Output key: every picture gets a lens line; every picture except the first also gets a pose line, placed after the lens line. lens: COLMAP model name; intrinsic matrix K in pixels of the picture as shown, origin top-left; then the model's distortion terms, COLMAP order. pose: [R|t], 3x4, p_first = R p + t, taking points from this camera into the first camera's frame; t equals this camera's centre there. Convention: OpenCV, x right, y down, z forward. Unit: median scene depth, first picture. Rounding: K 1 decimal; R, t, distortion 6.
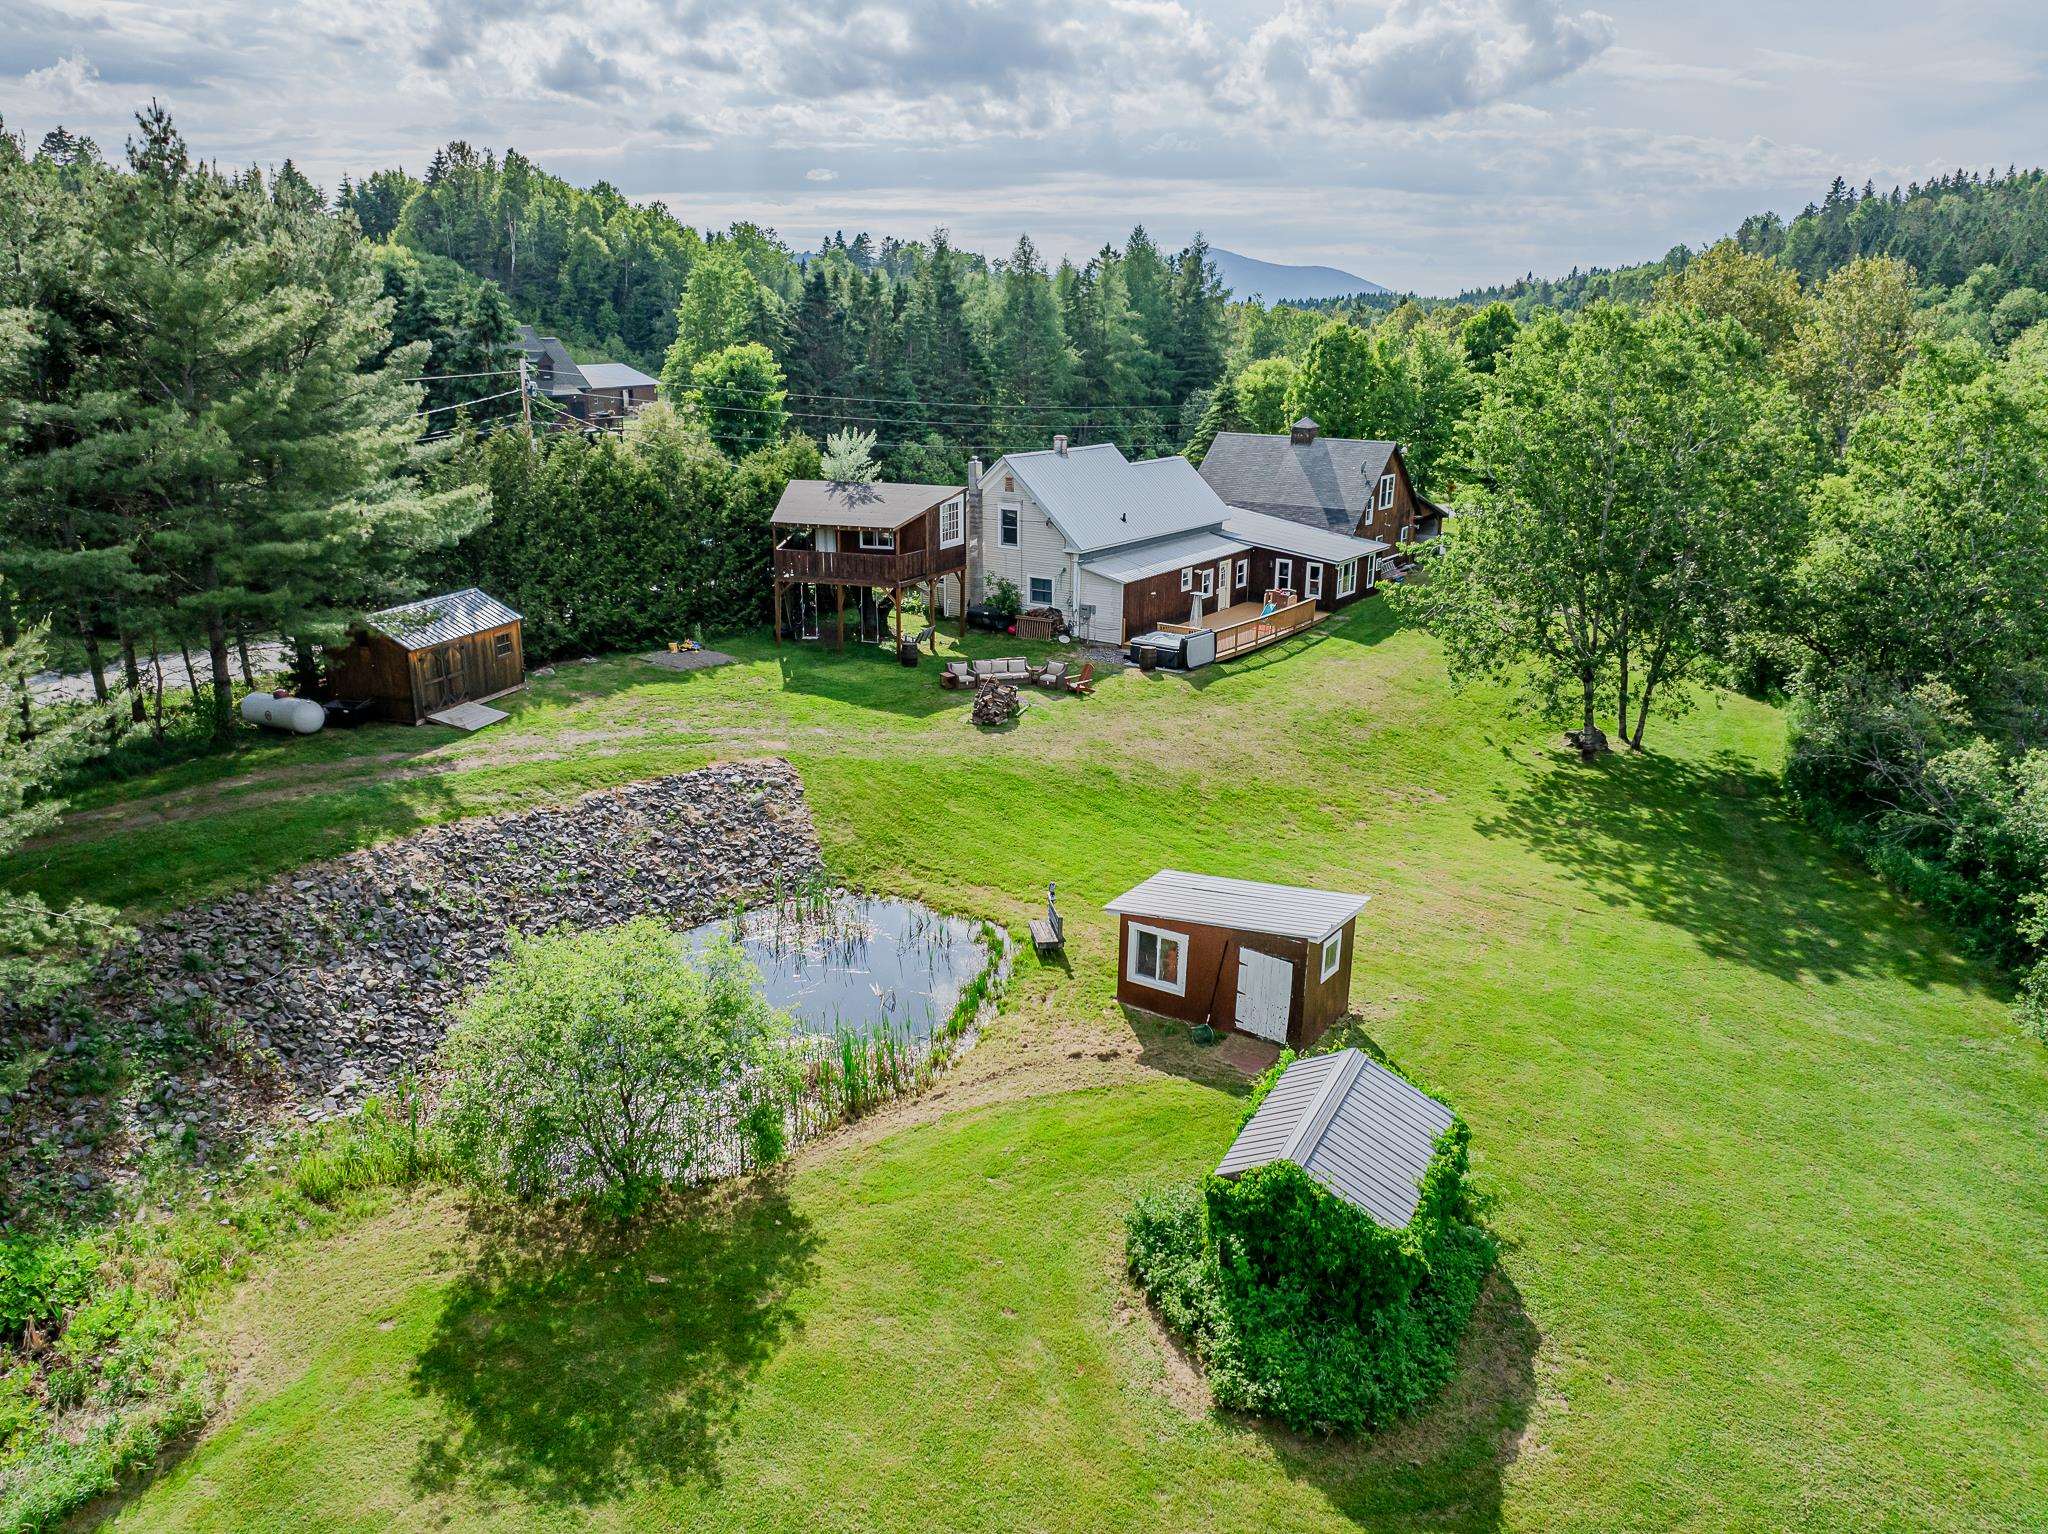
lens RADIAL K [[1445.9, 0, 1033.2], [0, 1445.9, 757.3], [0, 0, 1]] dist [-0.044197, 0.014270]
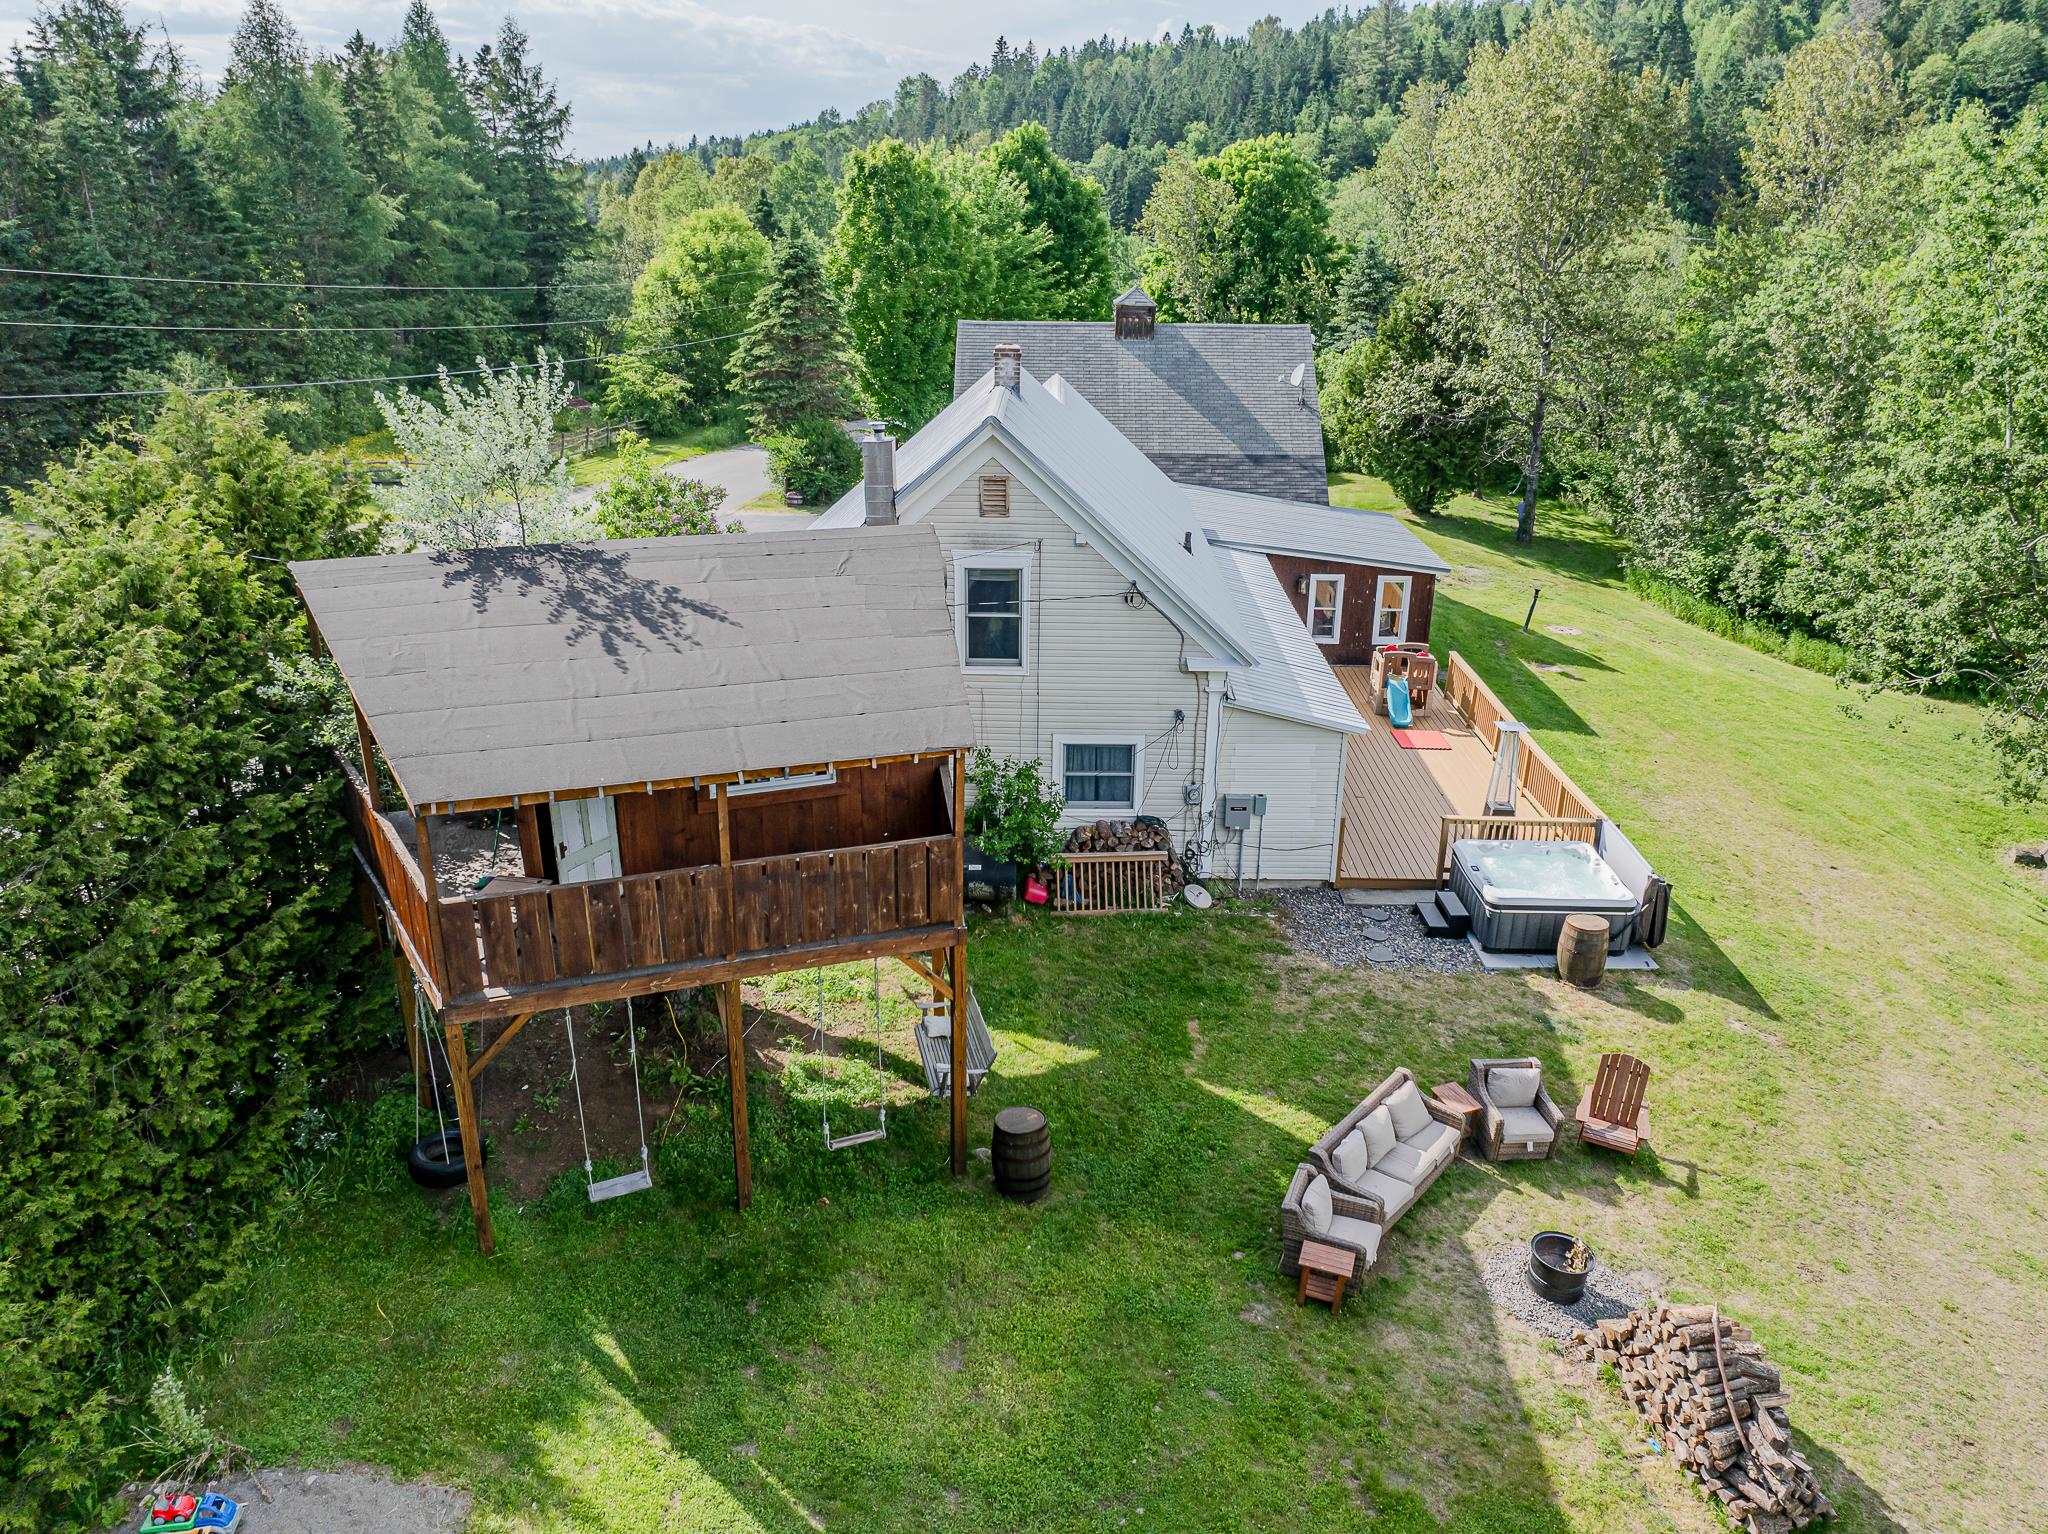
lens RADIAL K [[1436.6, 0, 1037.3], [0, 1436.6, 757.0], [0, 0, 1]] dist [-0.031388, 0.001196]
pose [[0.829622, -0.198905, 0.521693, -0.214913], [0.157856, 0.979828, 0.122548, -0.181154], [-0.535545, -0.019316, 0.844286, 0.756582]]
